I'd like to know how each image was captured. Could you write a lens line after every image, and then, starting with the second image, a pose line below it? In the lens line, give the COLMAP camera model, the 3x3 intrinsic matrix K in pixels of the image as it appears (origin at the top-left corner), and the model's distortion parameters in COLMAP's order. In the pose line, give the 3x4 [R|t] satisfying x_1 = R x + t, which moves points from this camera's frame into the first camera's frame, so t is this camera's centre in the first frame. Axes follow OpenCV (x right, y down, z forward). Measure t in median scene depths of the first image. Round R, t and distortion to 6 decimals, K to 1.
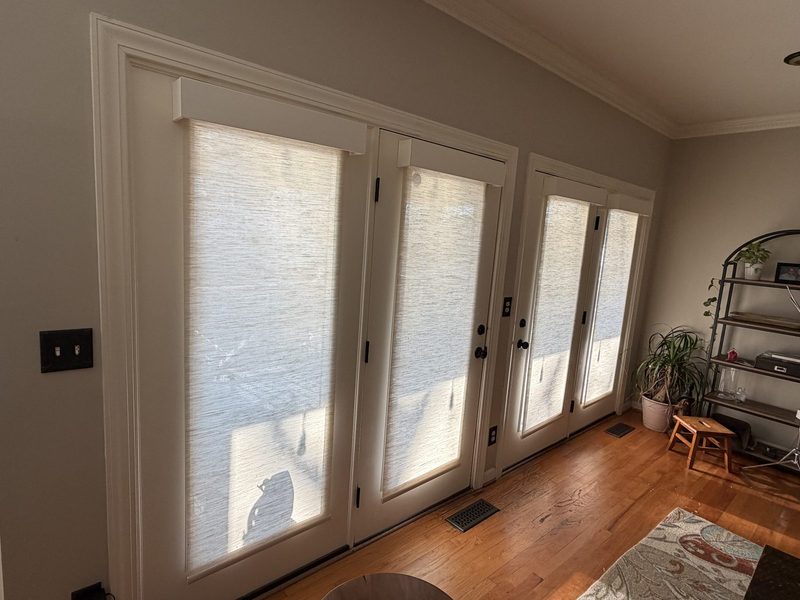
lens RADIAL K [[456.8, 0, 400.4], [0, 456.8, 300.8], [0, 0, 1]] dist [-0.002965, 0.000454]
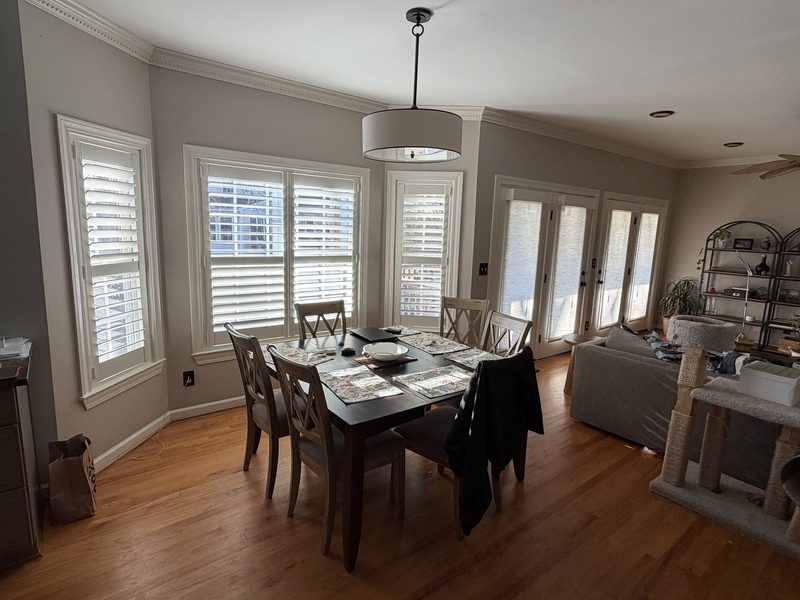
lens RADIAL K [[456.8, 0, 399.3], [0, 456.8, 301.9], [0, 0, 1]] dist [-0.002965, 0.000454]
pose [[0.997970, -0.026816, -0.057769, -0.446340], [0.027907, 0.999446, 0.018163, 0.104215], [0.057250, -0.019738, 0.998165, -0.951874]]
